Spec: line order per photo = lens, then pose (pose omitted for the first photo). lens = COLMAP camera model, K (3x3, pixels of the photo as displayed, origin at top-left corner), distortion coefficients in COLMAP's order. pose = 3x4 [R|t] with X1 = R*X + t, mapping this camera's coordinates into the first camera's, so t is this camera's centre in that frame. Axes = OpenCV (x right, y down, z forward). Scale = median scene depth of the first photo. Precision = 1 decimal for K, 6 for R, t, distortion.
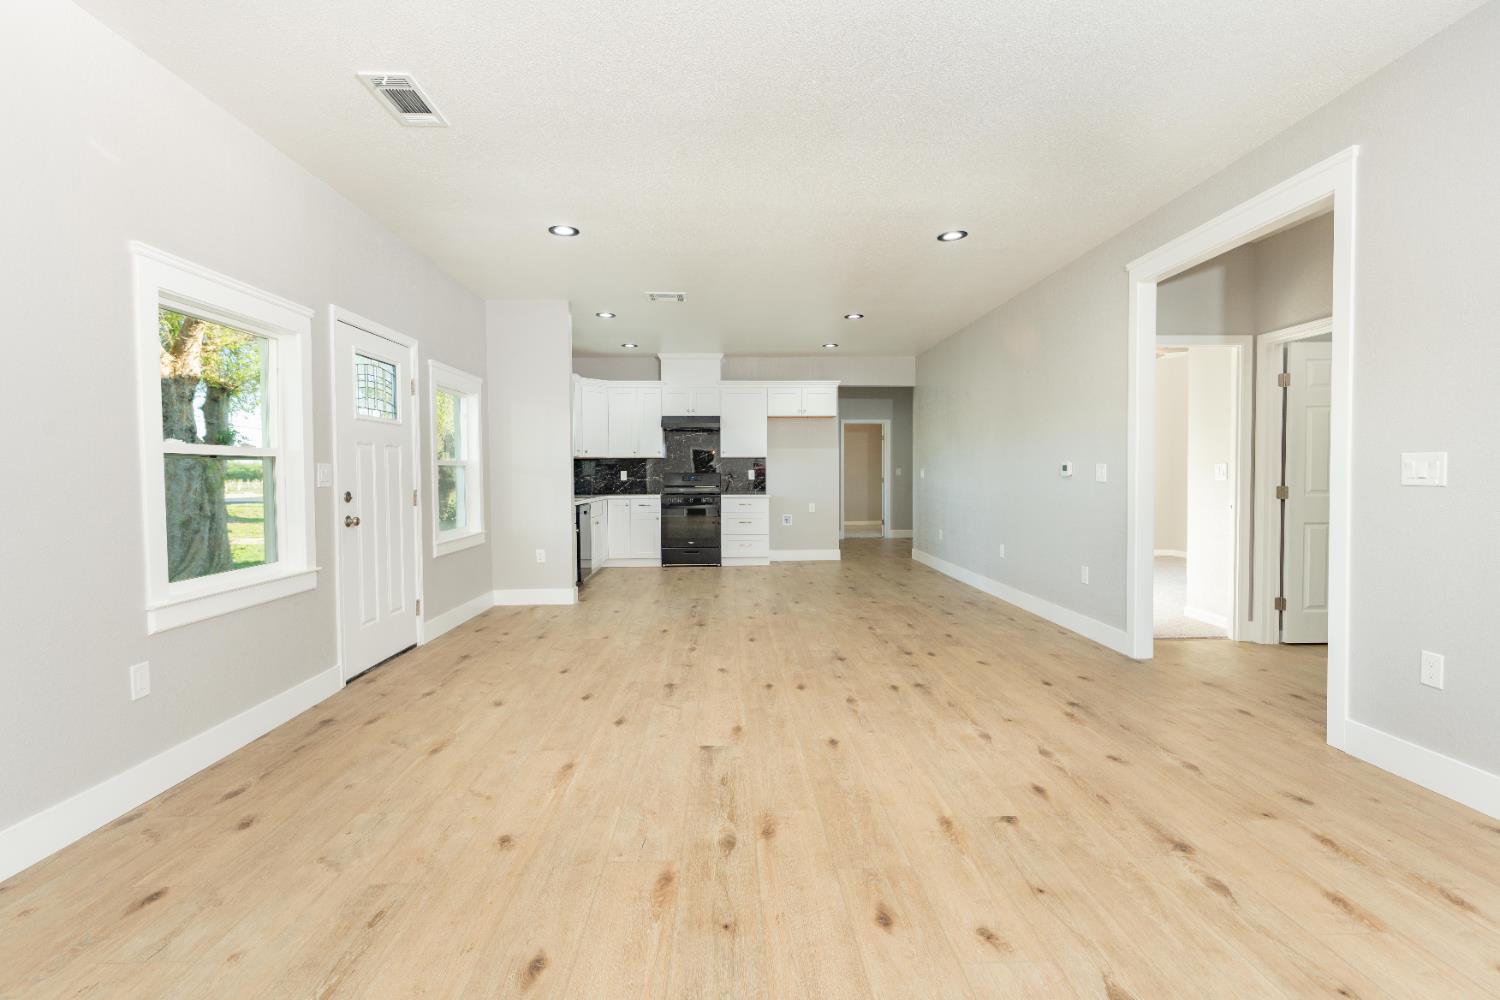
lens RADIAL K [[738.0, 0, 753.2], [0, 738.0, 500.1], [0, 0, 1]] dist [0.000450, 0.000255]
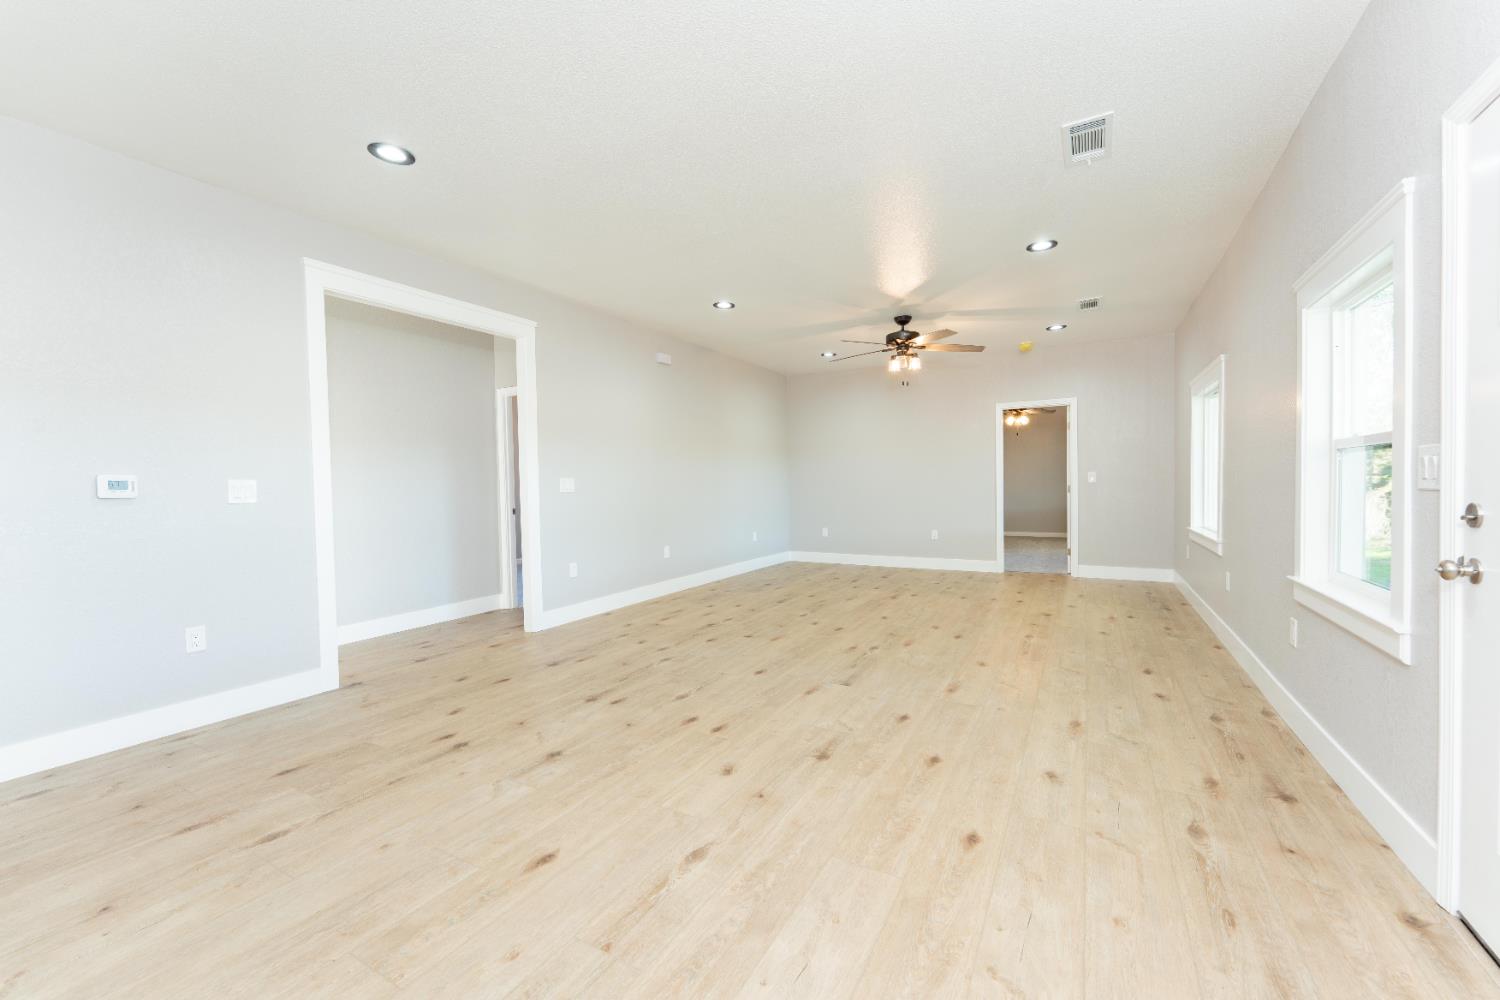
lens RADIAL K [[595.7, 0, 752.8], [0, 595.7, 490.7], [0, 0, 1]] dist [-0.010560, 0.001436]
pose [[-0.857338, 0.014885, 0.514539, -0.466528], [0.040635, 0.998420, 0.038823, -0.062308], [-0.513148, 0.054193, -0.856587, 1.943912]]
